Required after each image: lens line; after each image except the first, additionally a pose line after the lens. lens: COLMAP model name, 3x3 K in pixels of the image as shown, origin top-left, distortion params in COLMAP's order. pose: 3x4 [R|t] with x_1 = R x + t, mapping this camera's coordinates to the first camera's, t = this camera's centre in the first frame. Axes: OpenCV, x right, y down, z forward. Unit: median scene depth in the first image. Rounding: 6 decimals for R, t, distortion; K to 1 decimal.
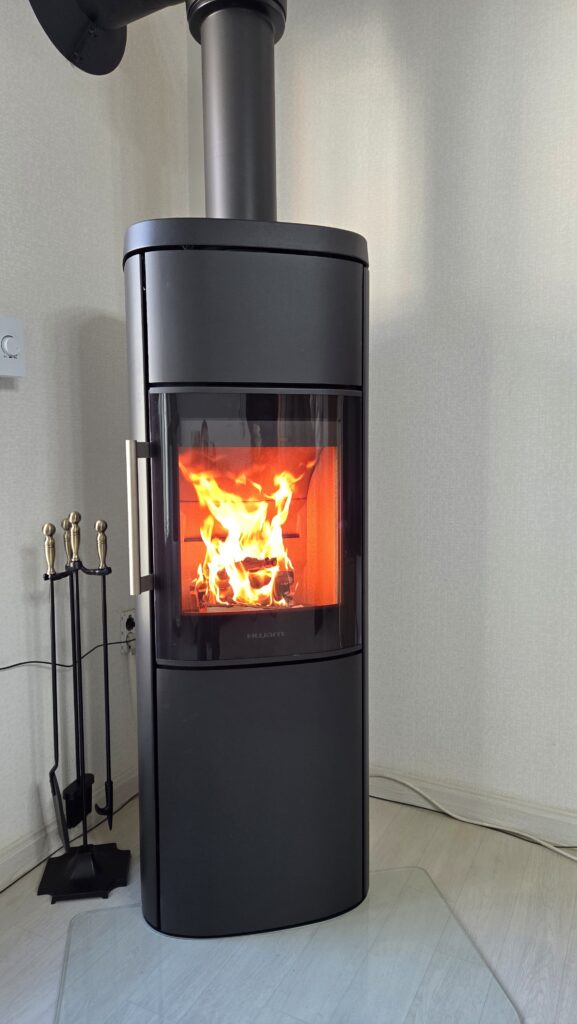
lens RADIAL K [[663.7, 0, 294.0], [0, 663.7, 511.3], [0, 0, 1]] dist [0.065496, -0.038869]
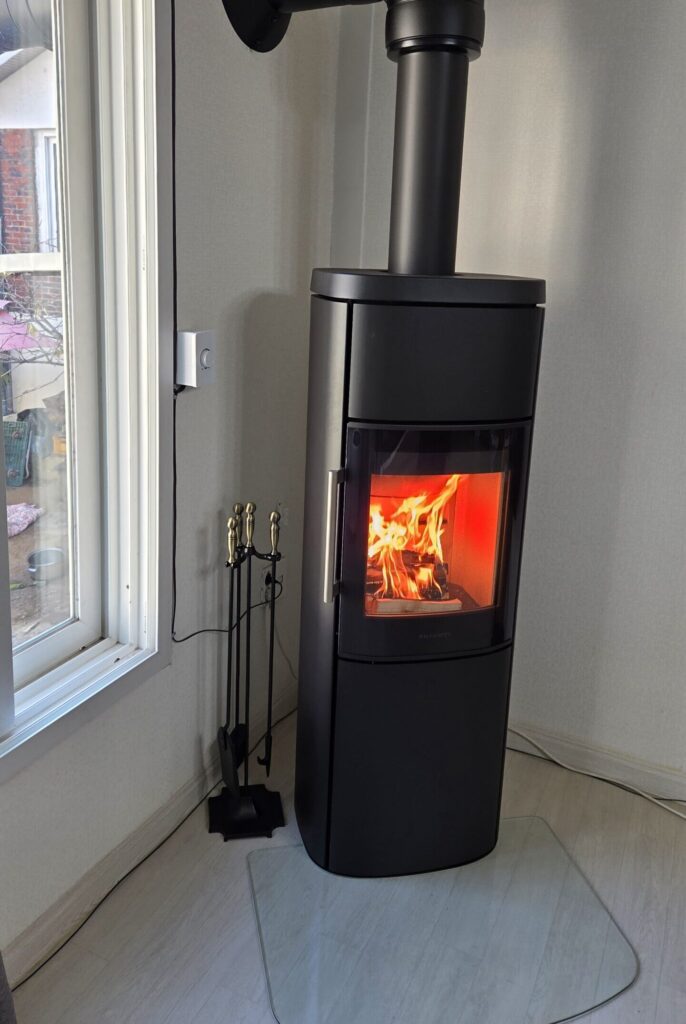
lens RADIAL K [[797.7, 0, 341.7], [0, 797.7, 419.0], [0, 0, 1]] dist [0.070451, -0.040617]
pose [[0.998239, 0.043068, 0.040789, -0.240657], [-0.047783, 0.991288, 0.122740, -0.300785], [-0.035147, -0.124473, 0.991600, -0.272311]]
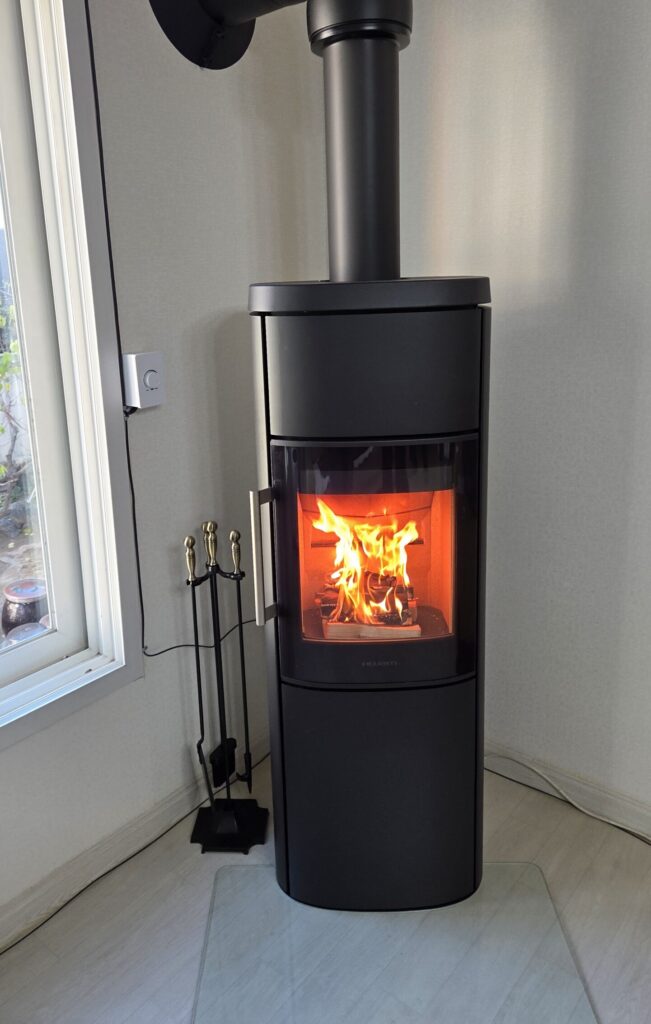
lens RADIAL K [[756.2, 0, 318.7], [0, 756.2, 441.6], [0, 0, 1]] dist [0.061178, -0.039517]
pose [[0.978336, 0.023517, -0.205683, 0.092401], [0.005272, 0.990375, 0.138313, -0.297826], [0.206956, -0.136401, 0.968795, -0.138294]]
